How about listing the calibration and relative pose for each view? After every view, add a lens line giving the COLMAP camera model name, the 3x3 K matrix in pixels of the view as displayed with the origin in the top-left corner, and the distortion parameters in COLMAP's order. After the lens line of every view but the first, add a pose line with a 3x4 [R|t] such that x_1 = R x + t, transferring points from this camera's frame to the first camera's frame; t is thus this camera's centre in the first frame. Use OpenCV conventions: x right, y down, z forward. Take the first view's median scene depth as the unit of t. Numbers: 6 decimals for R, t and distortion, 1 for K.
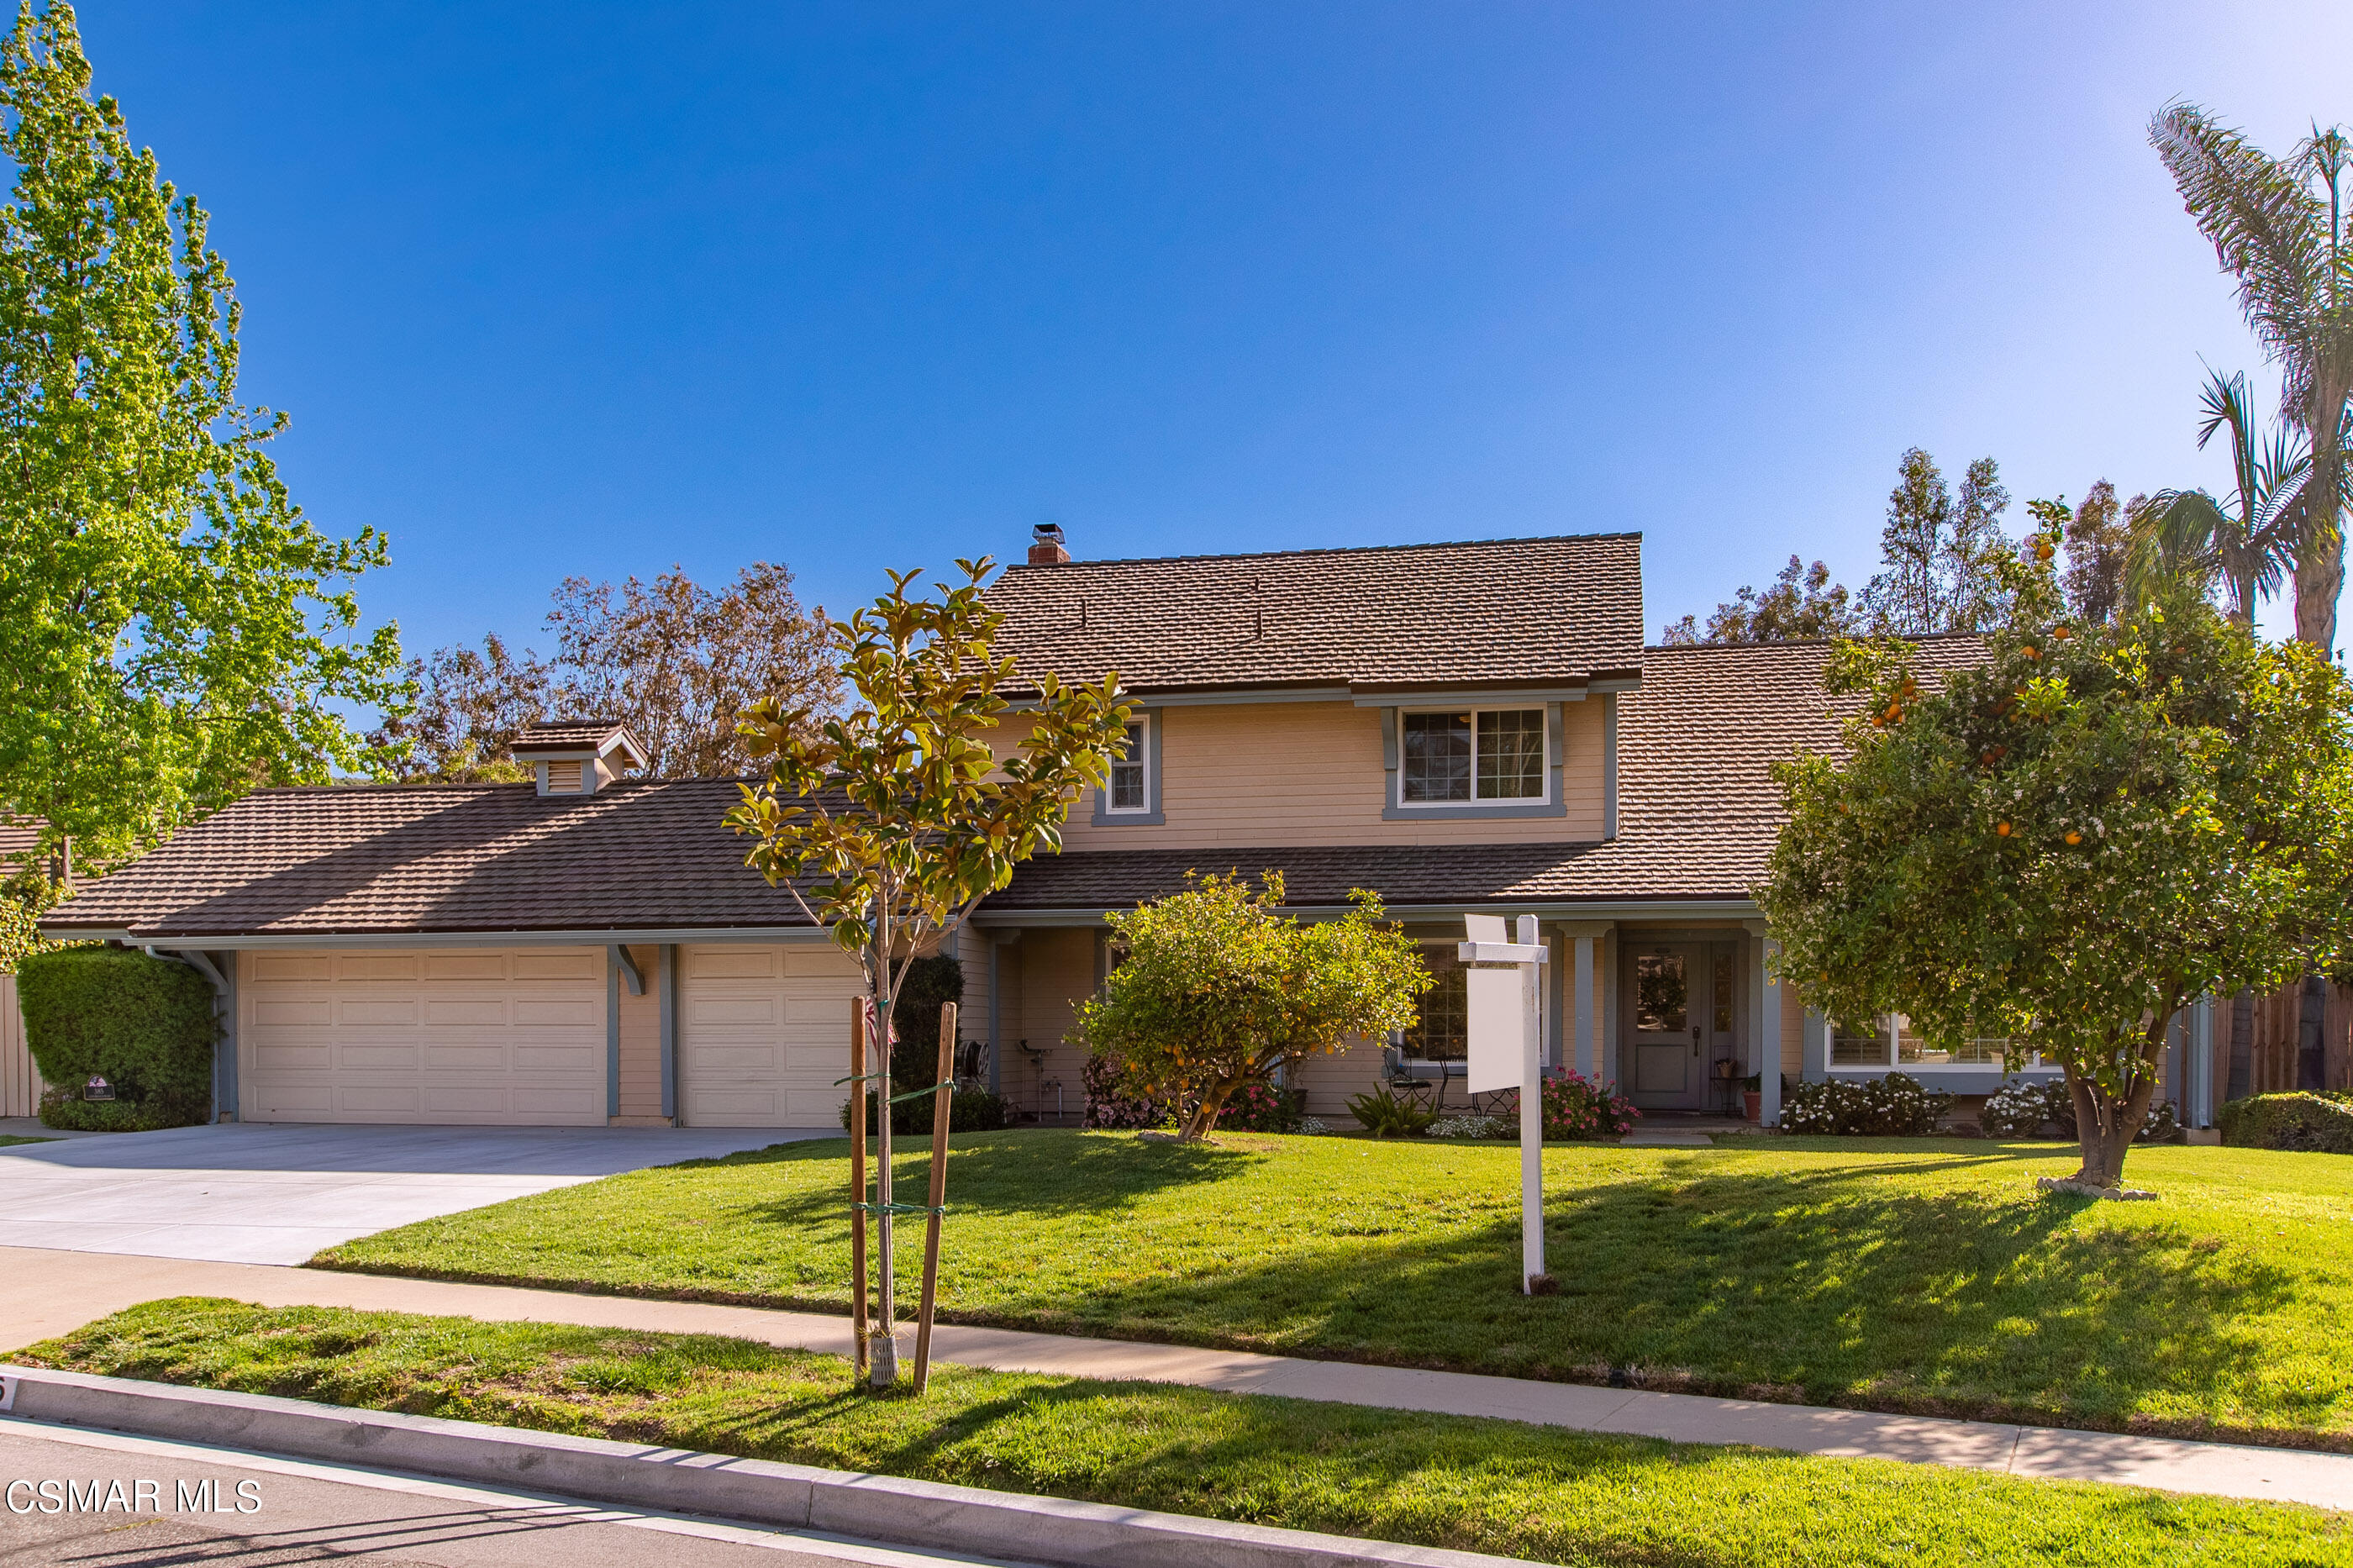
lens RADIAL K [[1858.5, 0, 1172.9], [0, 1858.5, 1050.3], [0, 0, 1]] dist [-0.000205, 0.007574]
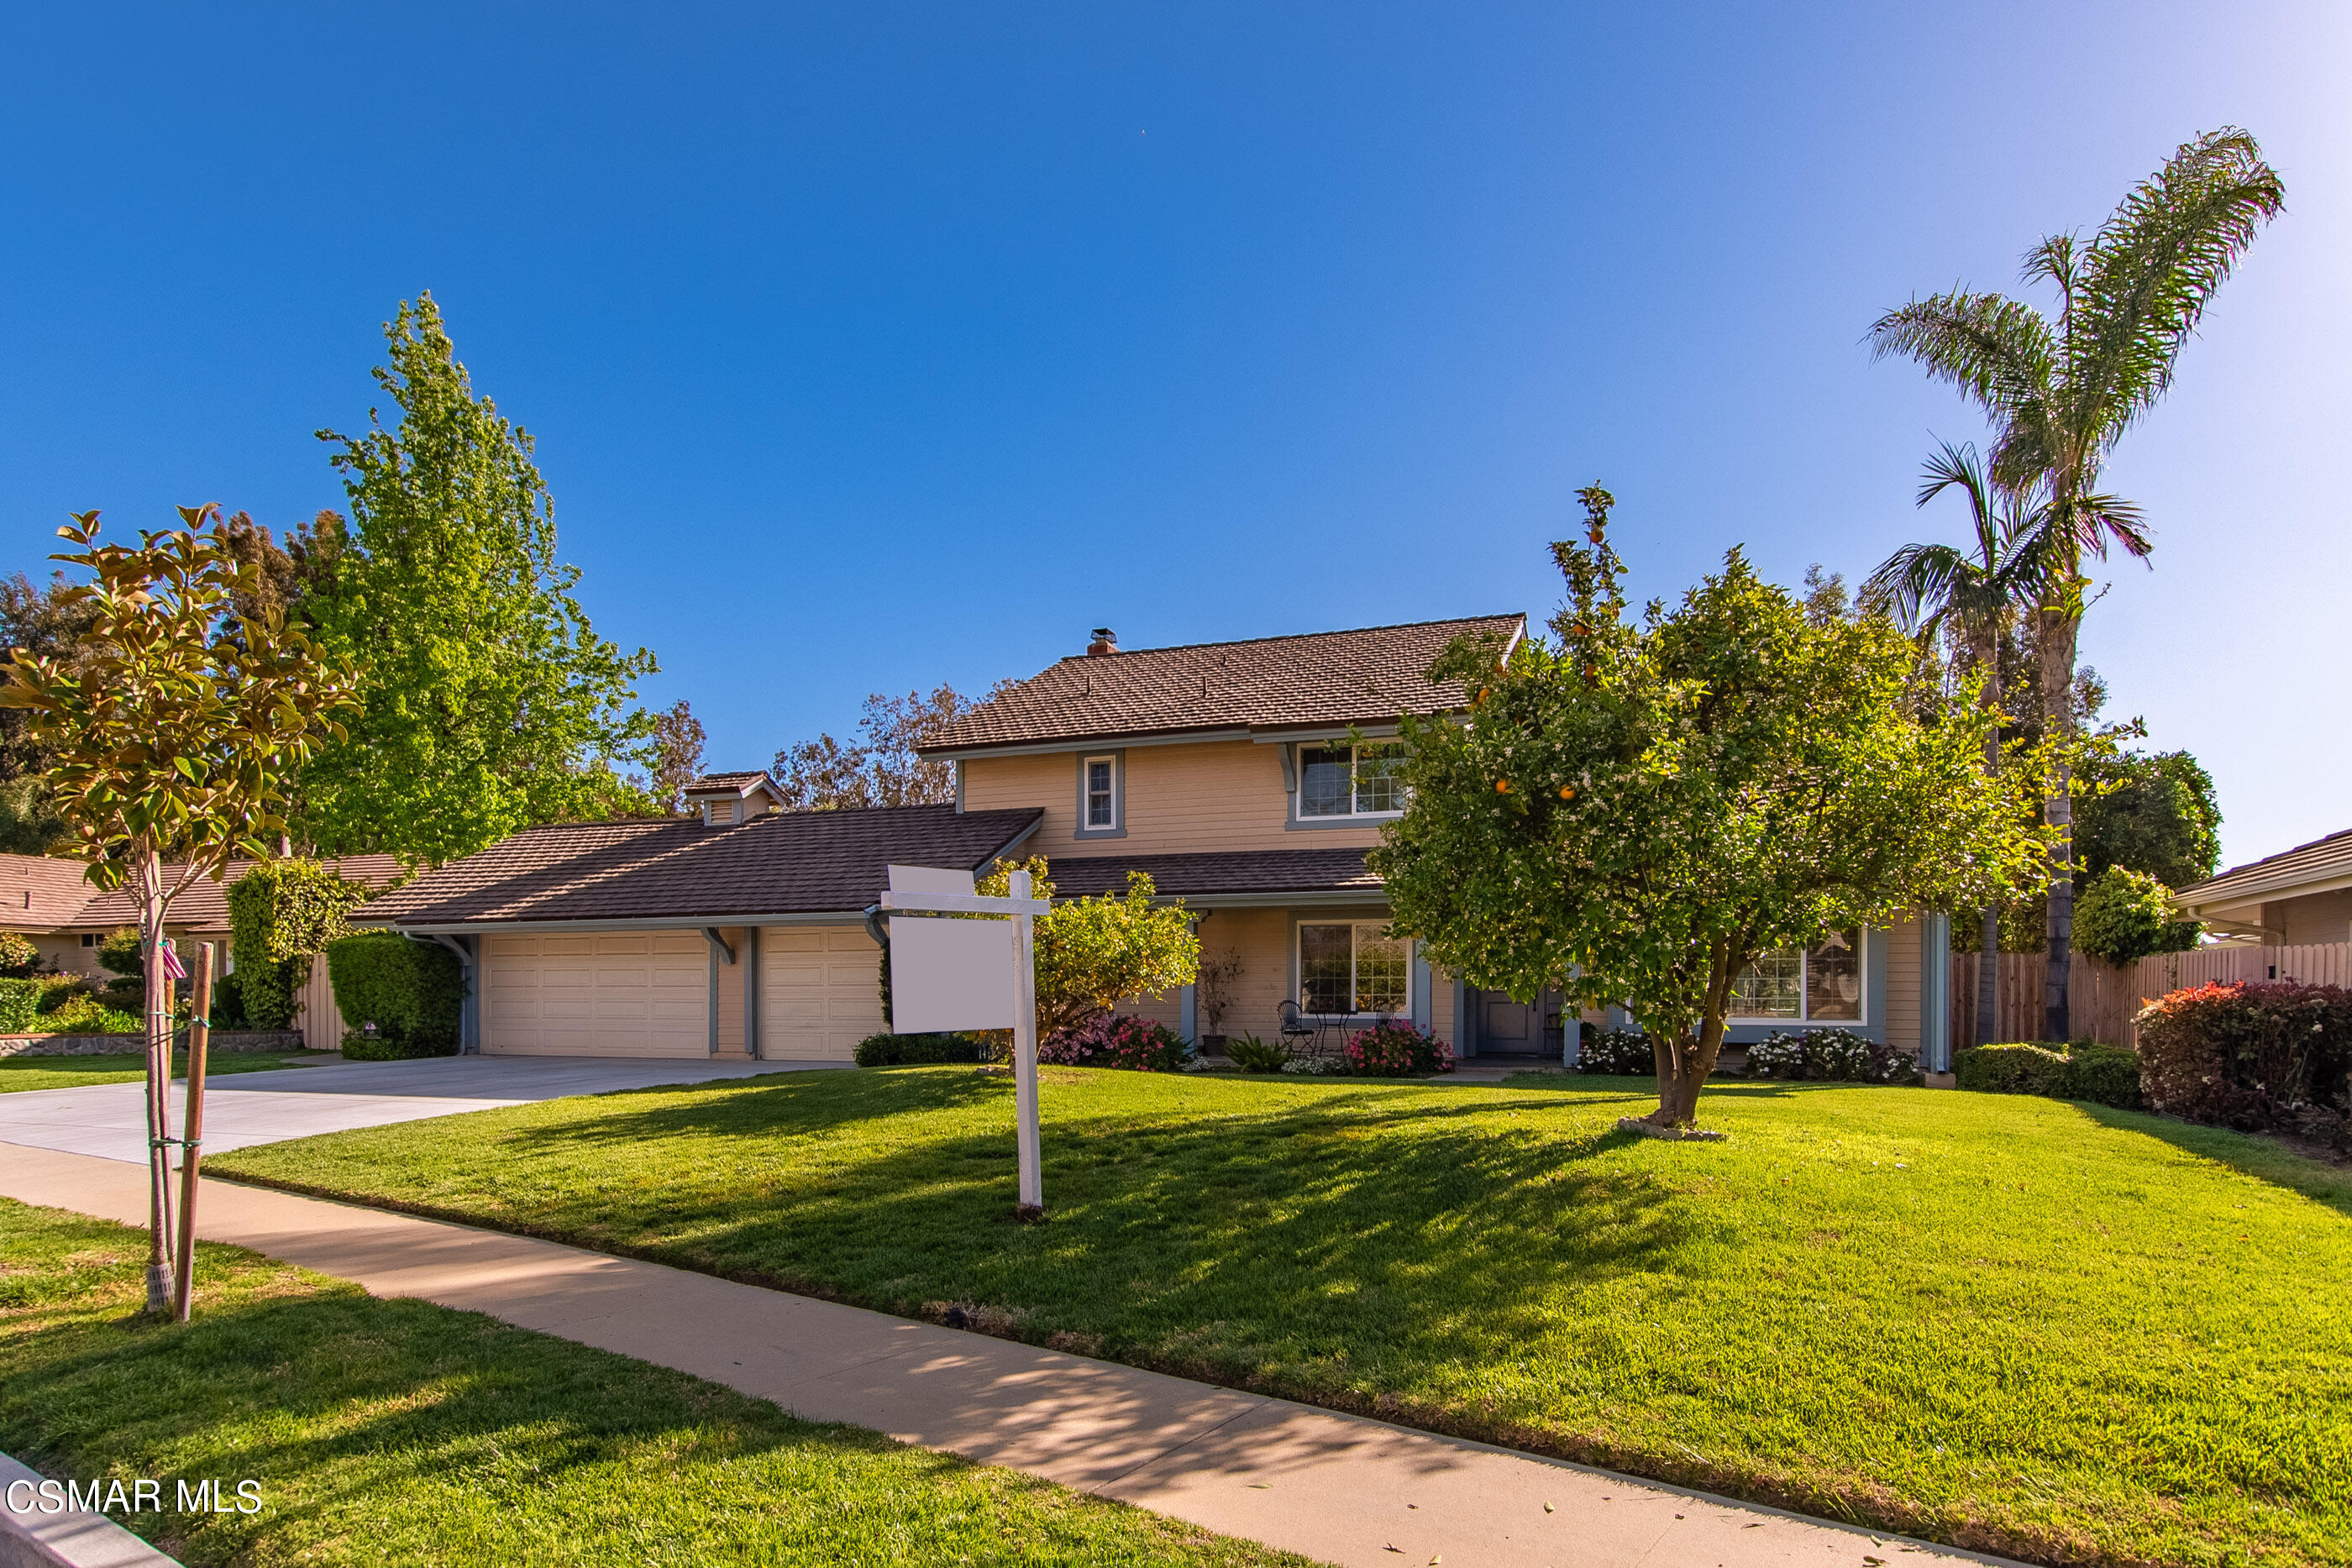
lens RADIAL K [[1272.6, 0, 1124.8], [0, 1272.6, 979.5], [0, 0, 1]] dist [0.010190, 0.000207]
pose [[0.989845, -0.000515, -0.142151, 0.136284], [-0.002933, 0.999707, -0.024045, 0.003244], [0.142122, 0.024218, 0.989553, 0.104625]]
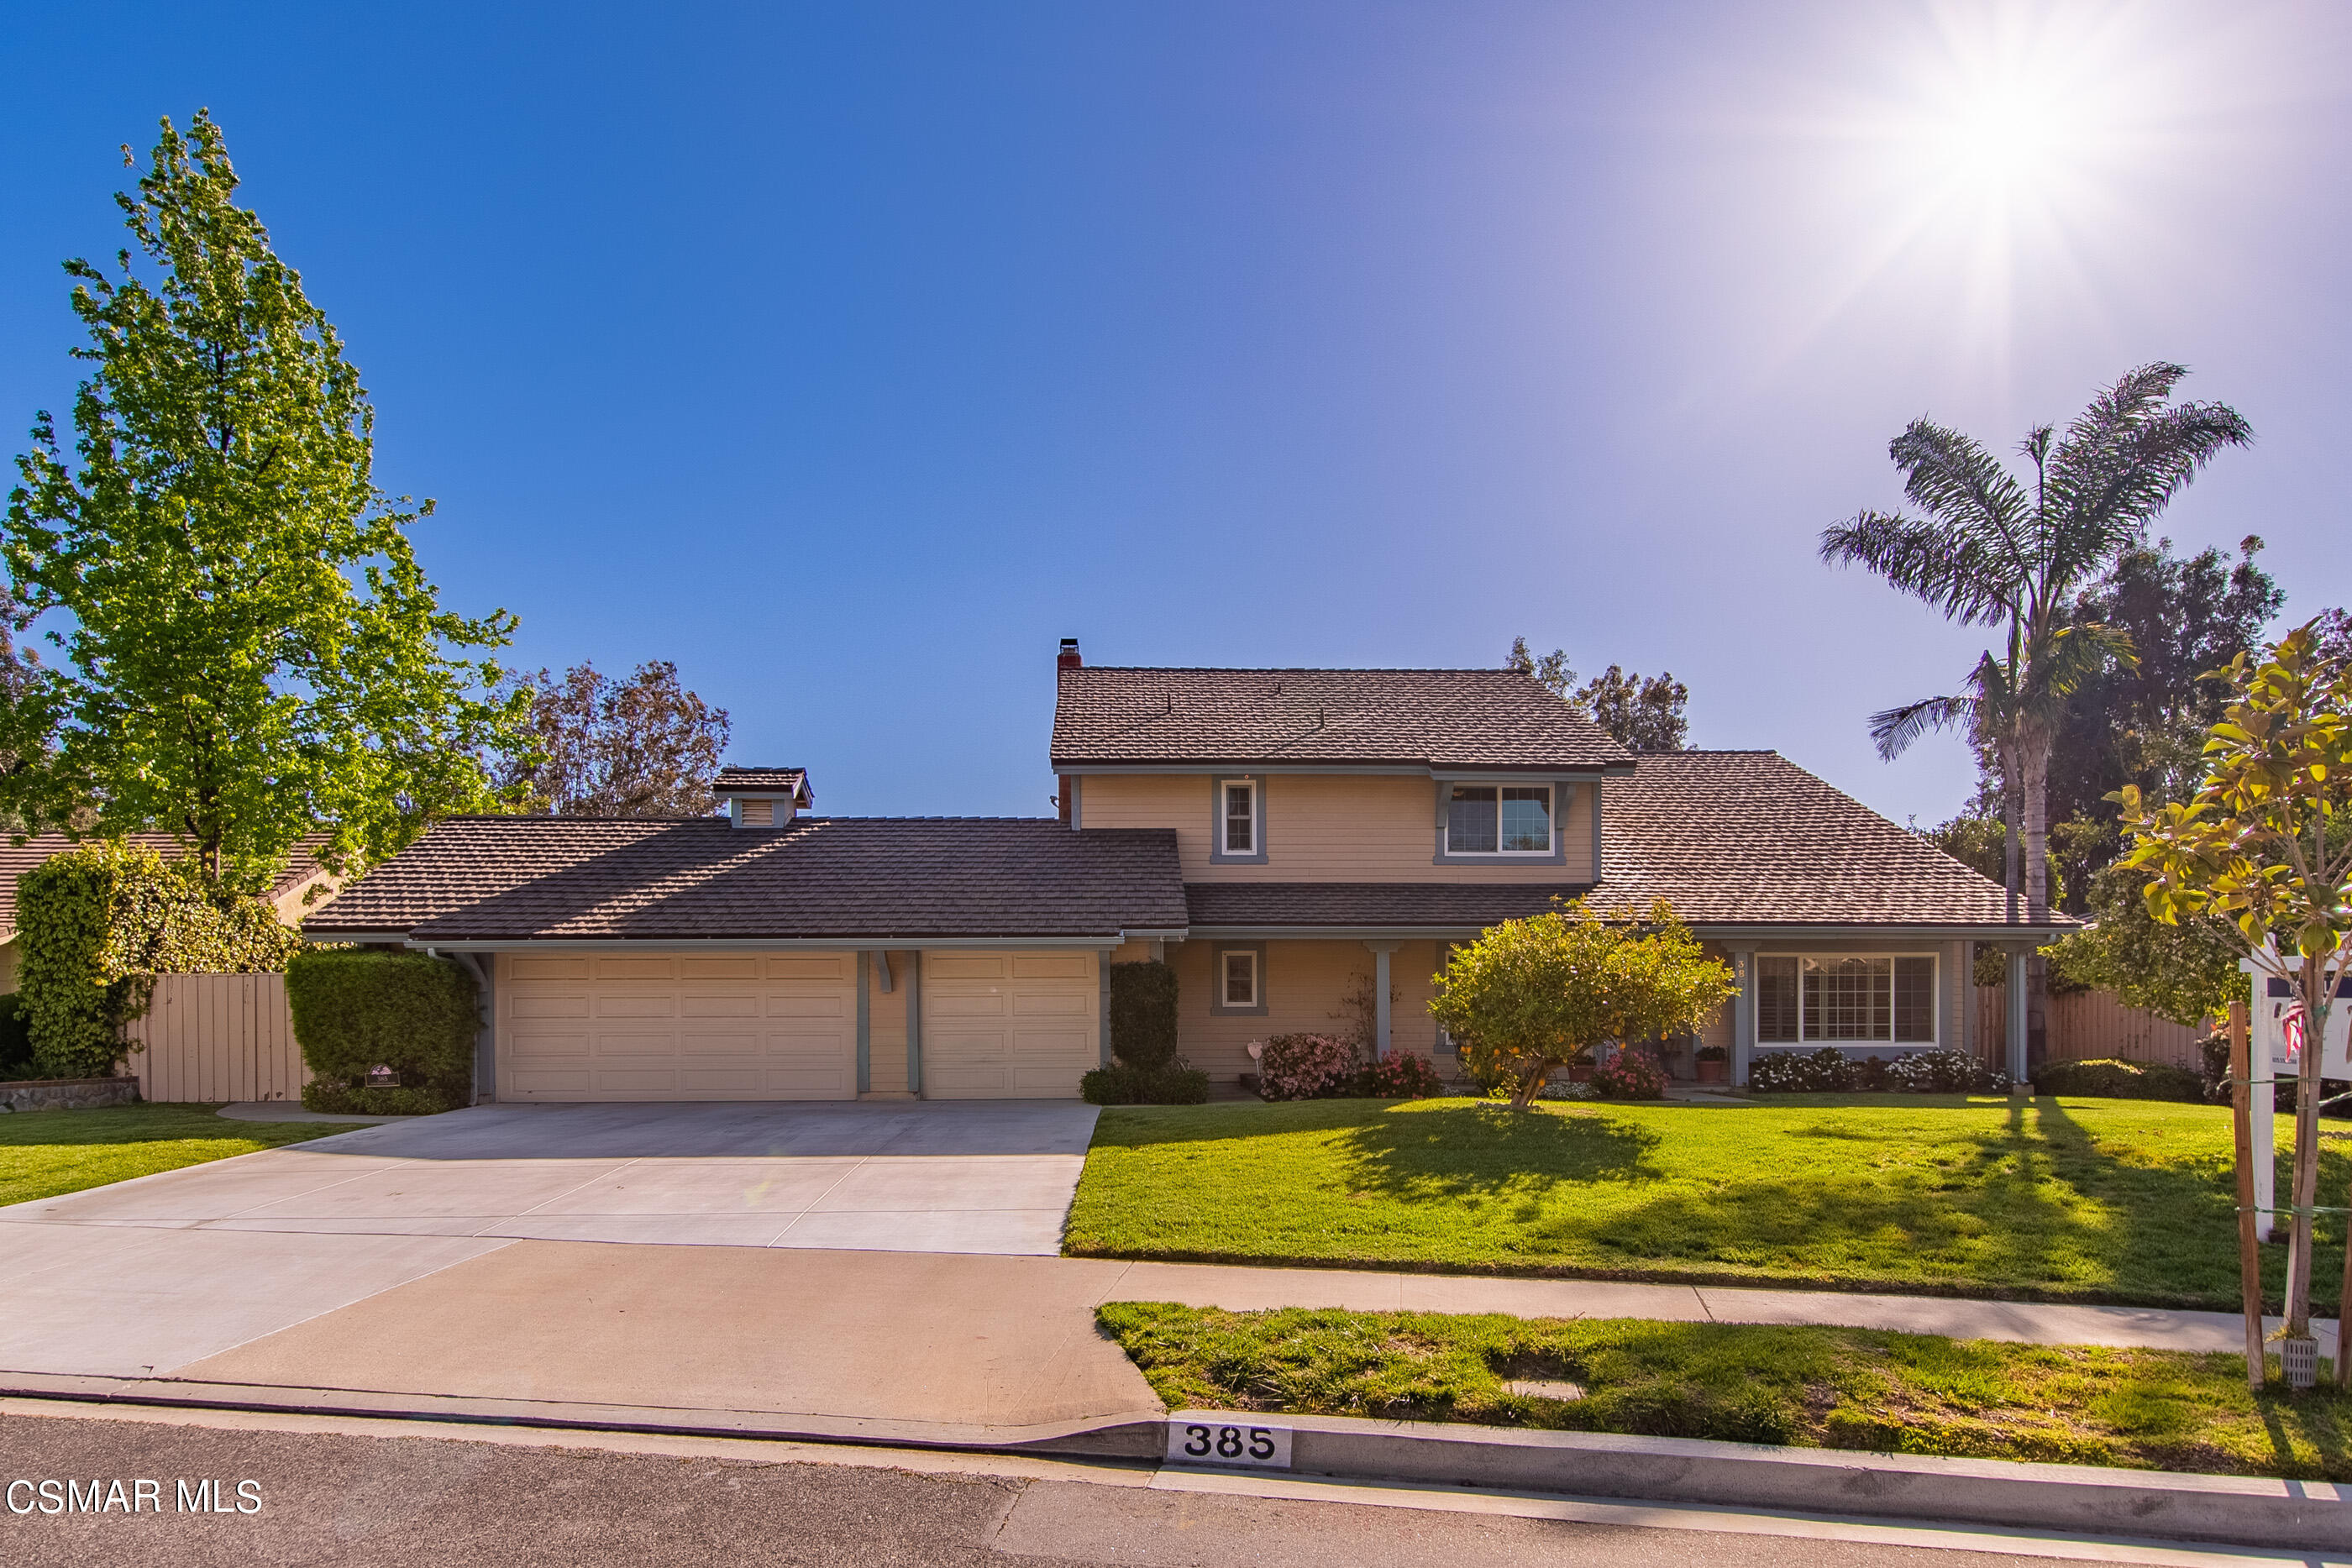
lens RADIAL K [[1276.2, 0, 1262.5], [0, 1276.2, 1014.2], [0, 0, 1]] dist [0.005688, 0.000120]
pose [[0.970978, -0.002887, 0.239152, -0.246951], [0.005820, 0.999916, -0.011559, -0.004322], [-0.239099, 0.012615, 0.970913, 0.131366]]
